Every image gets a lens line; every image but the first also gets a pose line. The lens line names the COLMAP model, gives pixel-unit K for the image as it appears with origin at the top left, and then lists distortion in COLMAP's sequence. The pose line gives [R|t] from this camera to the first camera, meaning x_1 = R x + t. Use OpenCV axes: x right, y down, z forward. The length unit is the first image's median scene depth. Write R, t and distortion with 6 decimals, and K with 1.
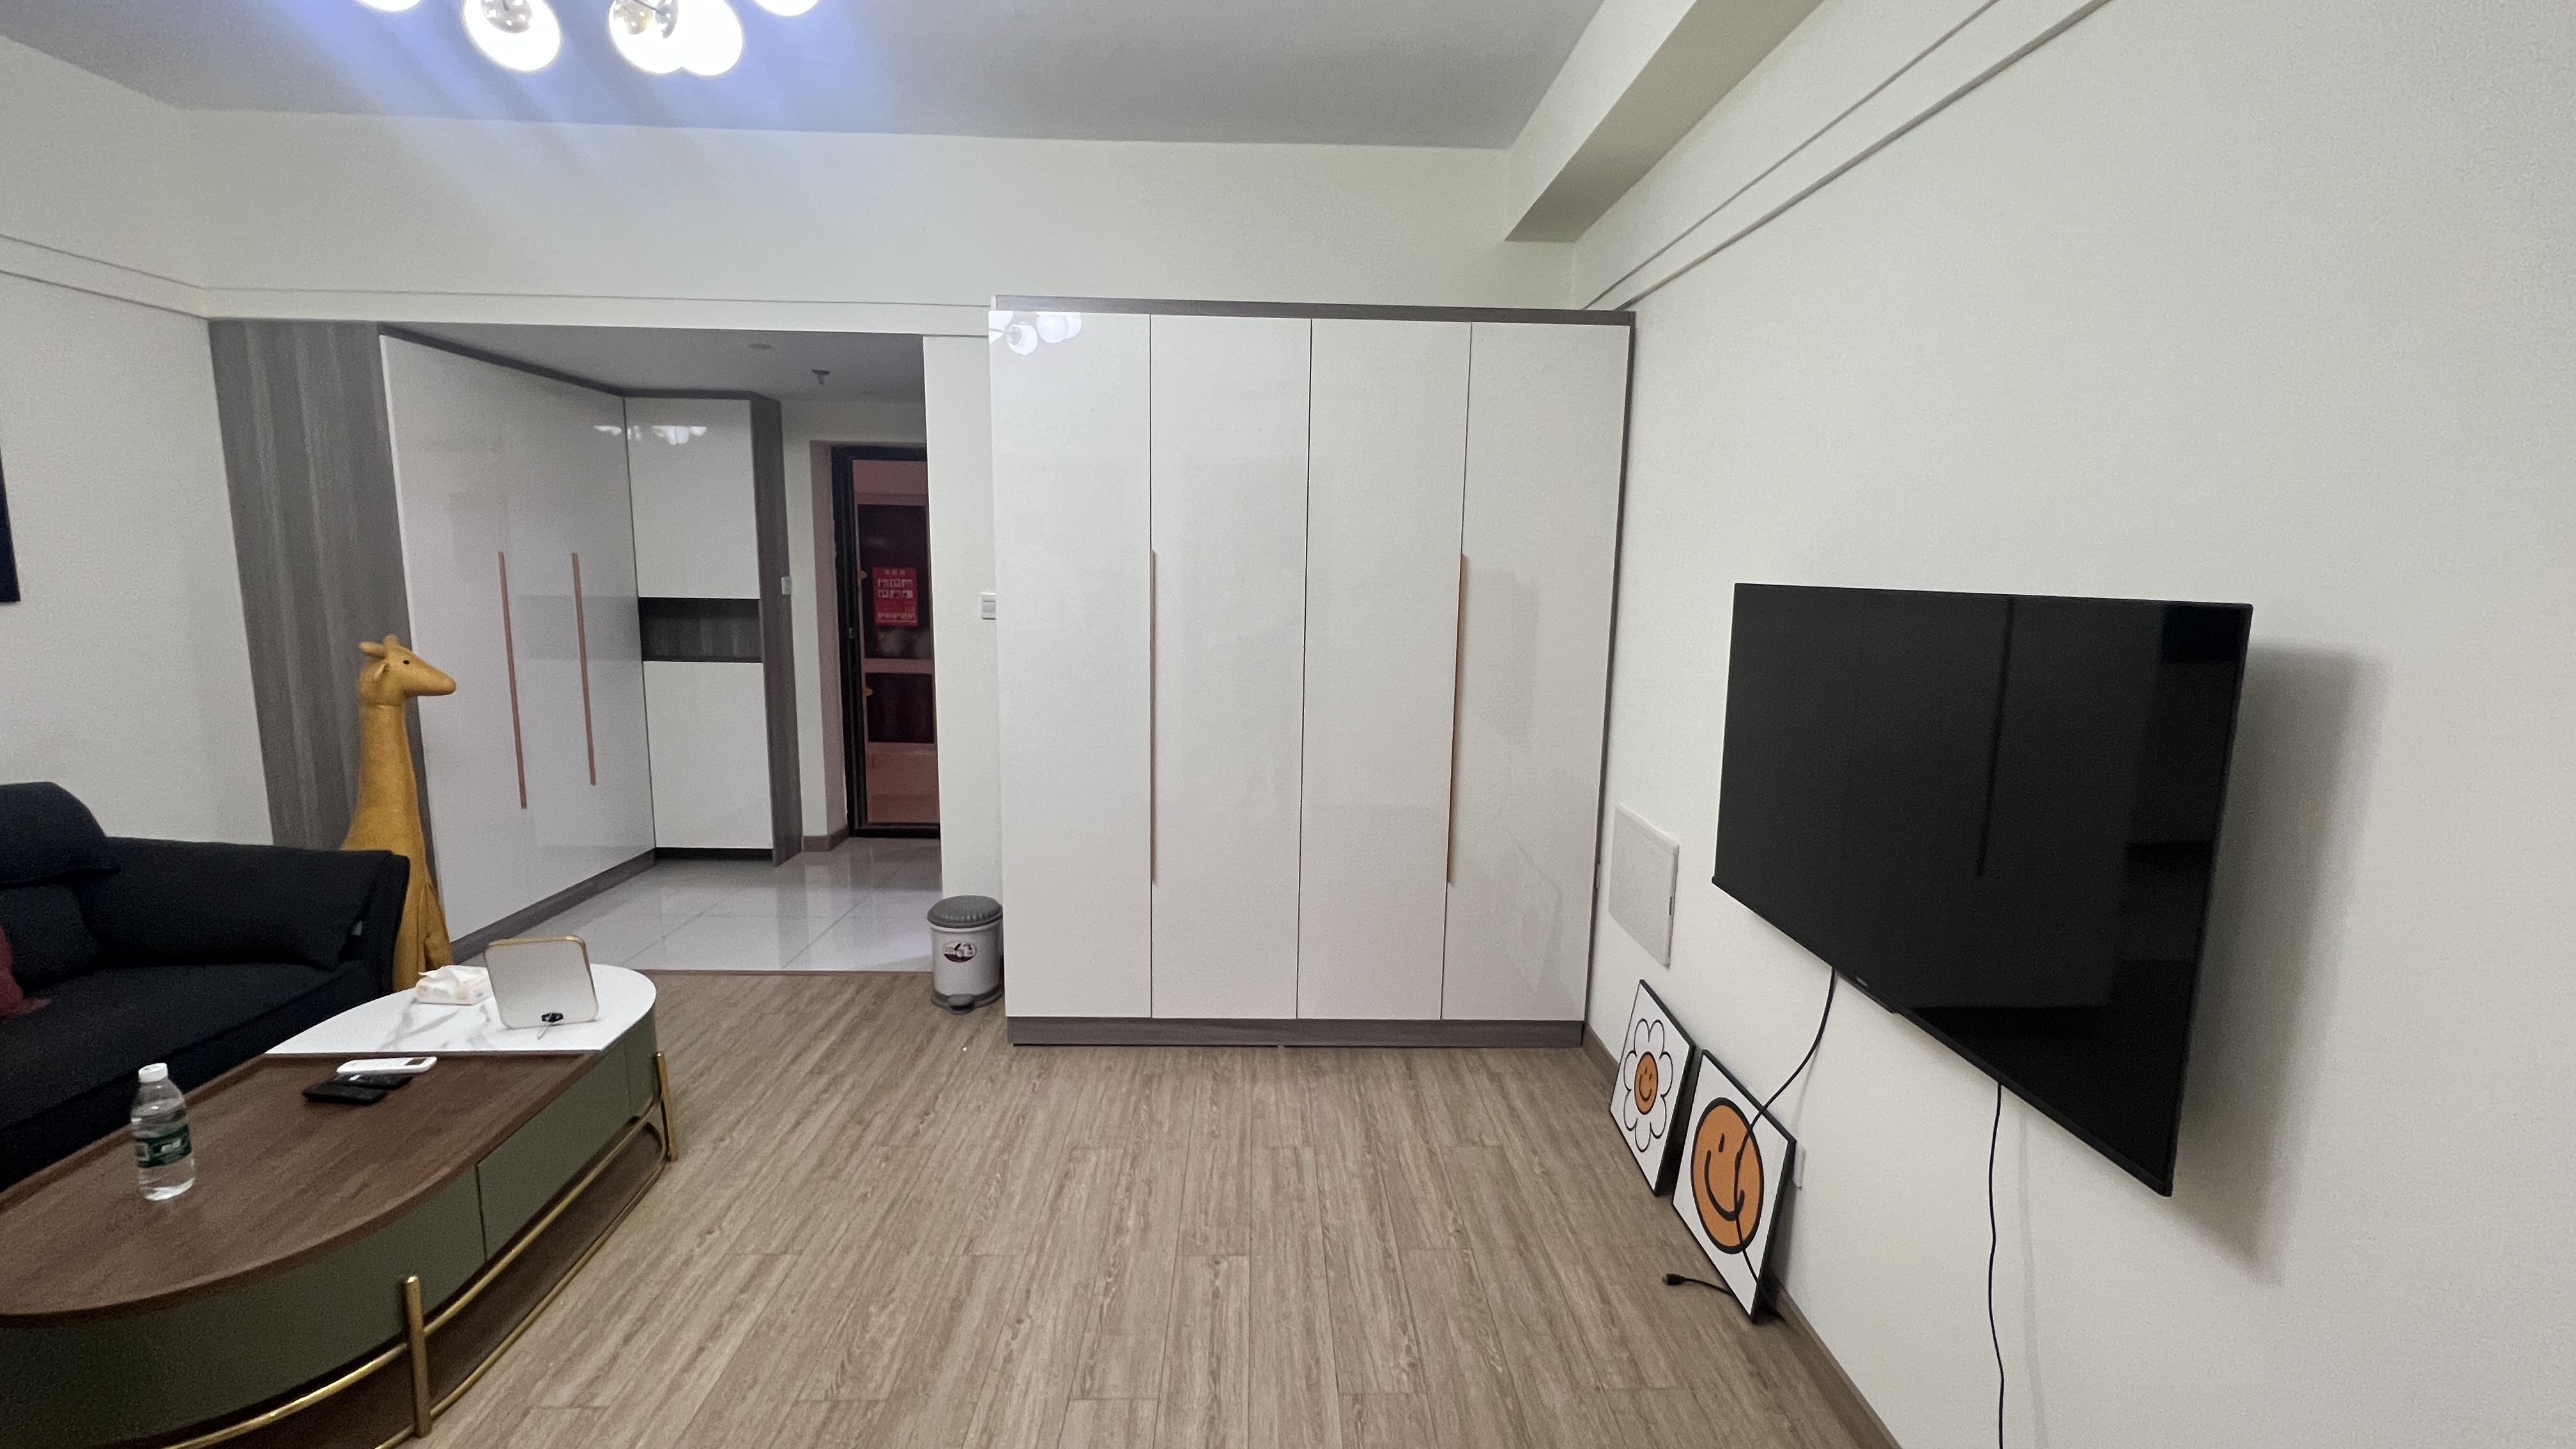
lens RADIAL K [[1031.2, 0, 1272.8], [0, 1031.2, 713.8], [0, 0, 1]] dist [0.002886, -0.000264]
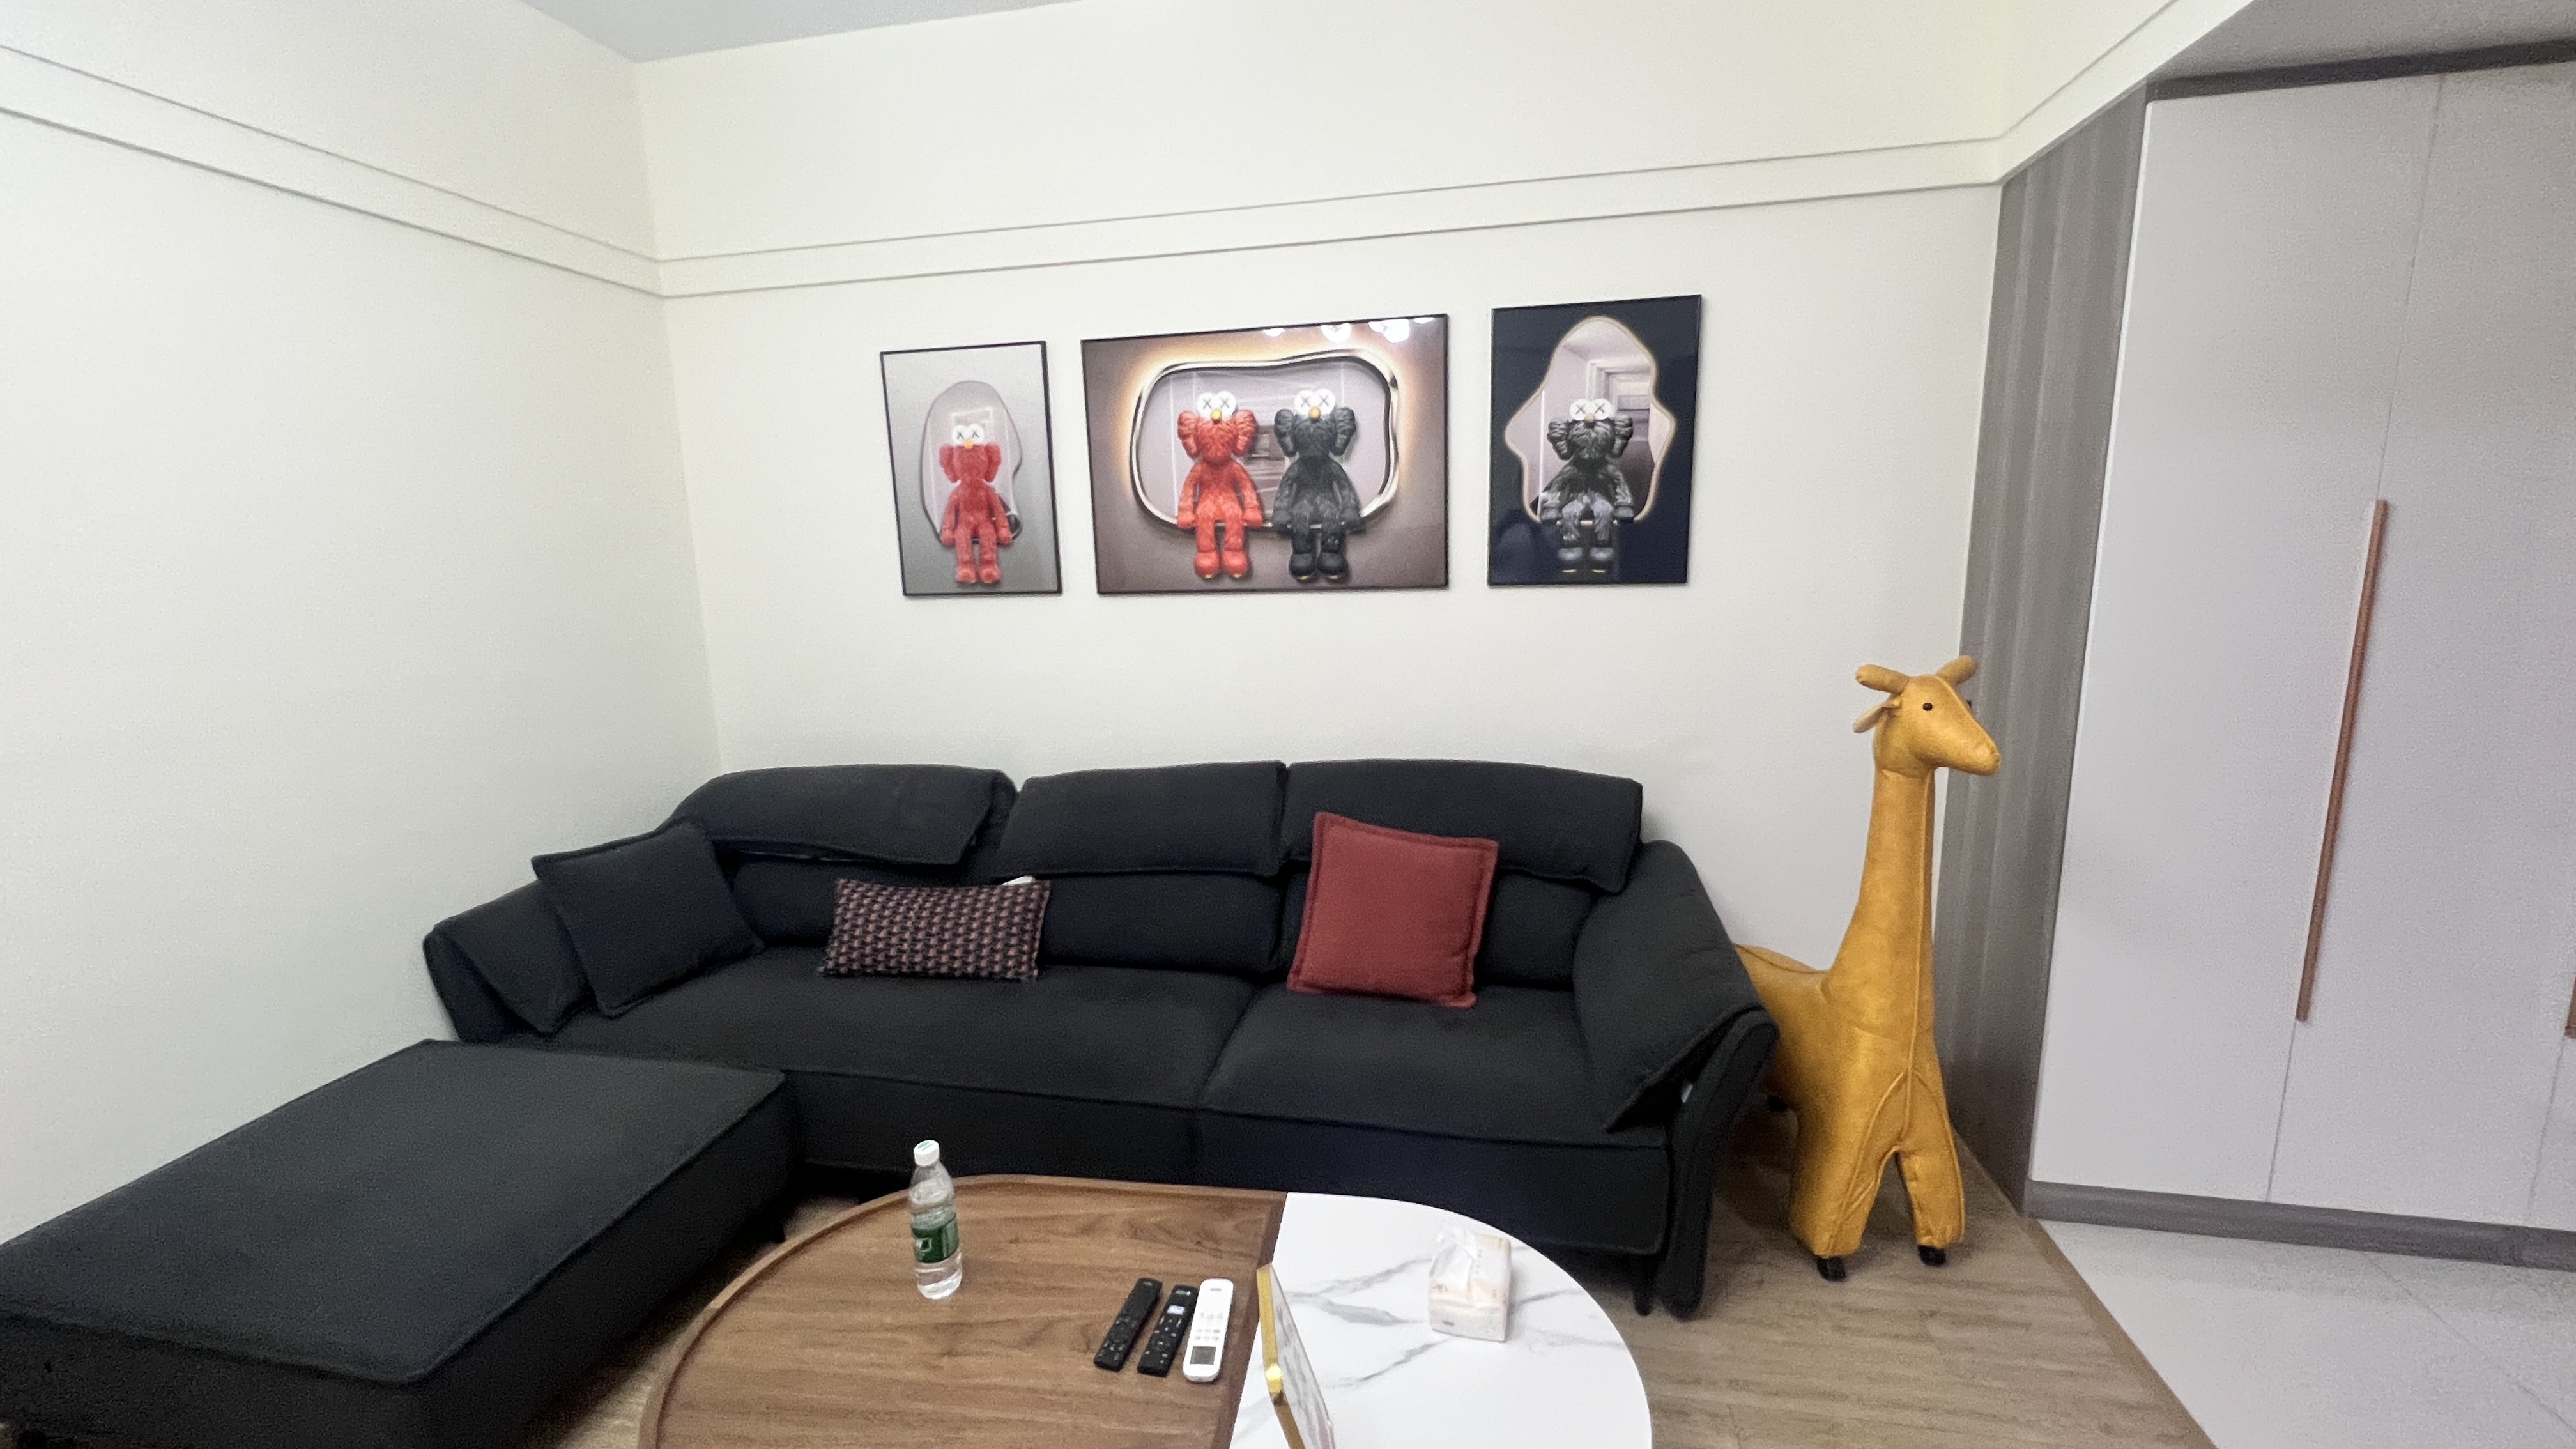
lens RADIAL K [[1031.2, 0, 1296.7], [0, 1031.2, 723.7], [0, 0, 1]] dist [0.002886, -0.000264]
pose [[-0.212510, 0.163490, -0.963385, -0.213169], [-0.120687, 0.973964, 0.191908, -0.108158], [0.969677, 0.157050, -0.187246, 0.769439]]
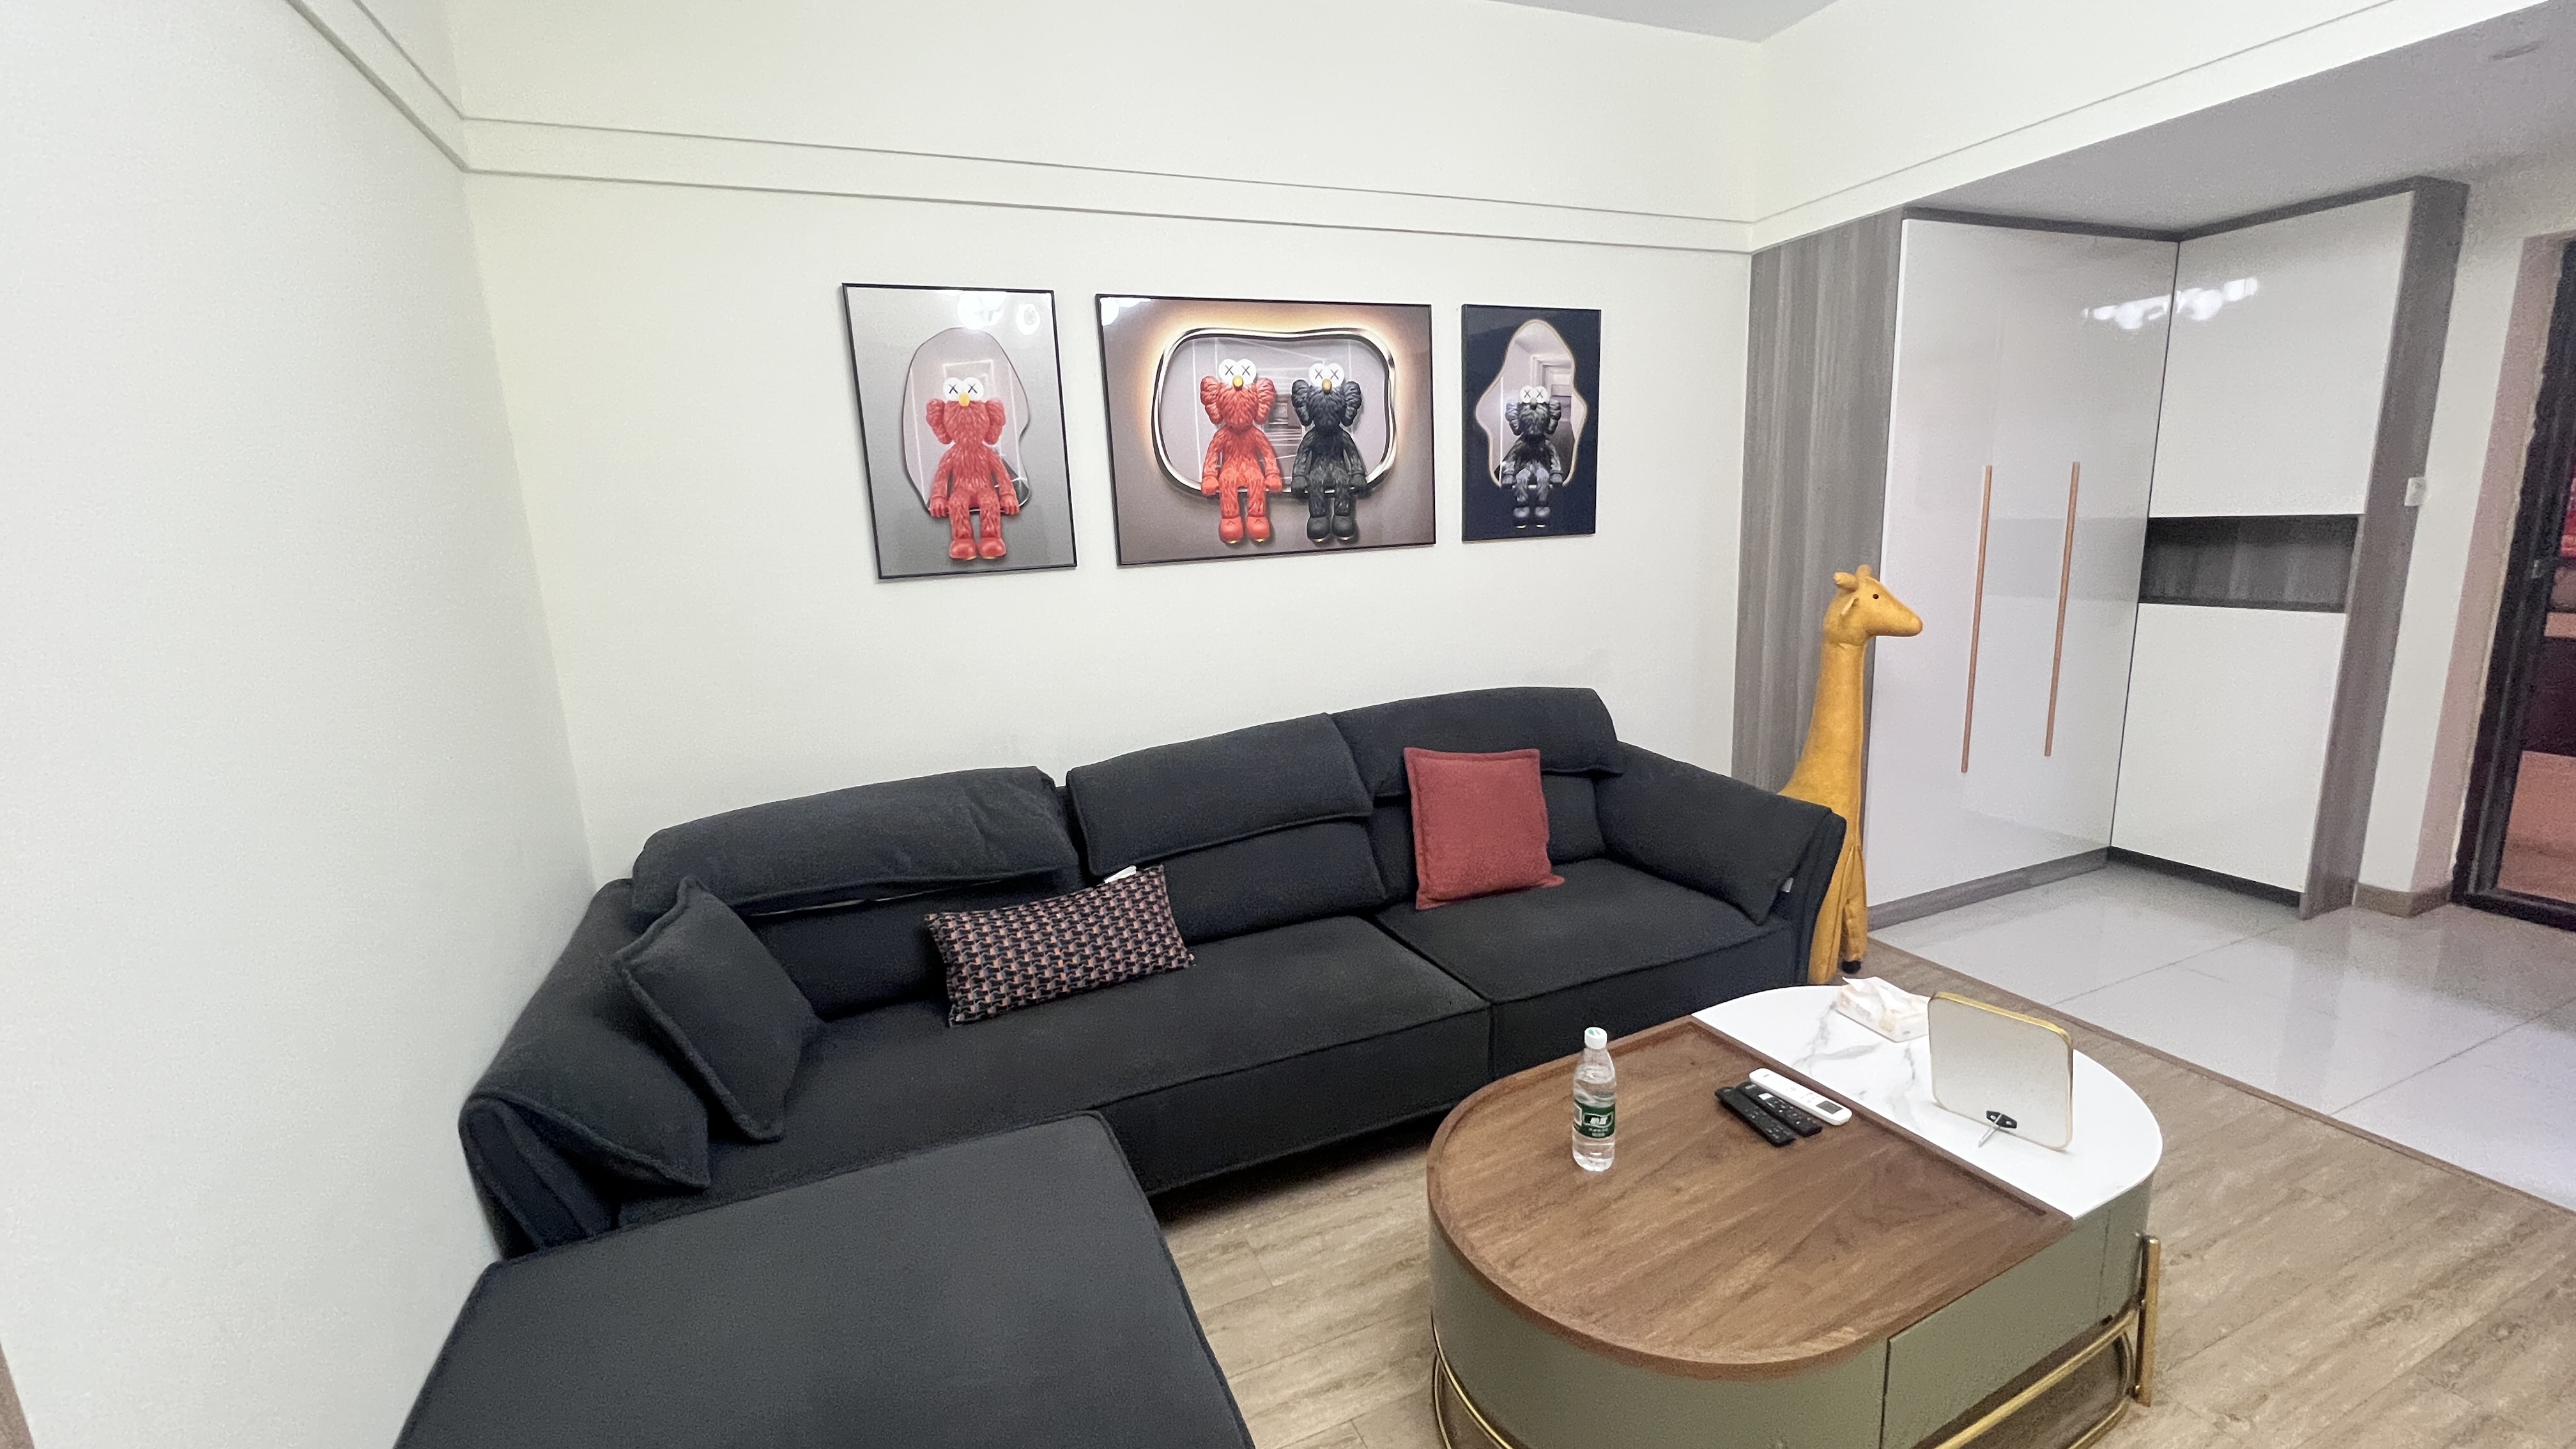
lens RADIAL K [[1031.2, 0, 1290.0], [0, 1031.2, 719.9], [0, 0, 1]] dist [0.002886, -0.000264]
pose [[0.373995, 0.147590, -0.915612, -0.209708], [-0.082846, 0.988626, 0.125520, -0.015156], [0.923723, 0.028911, 0.381968, 0.212728]]
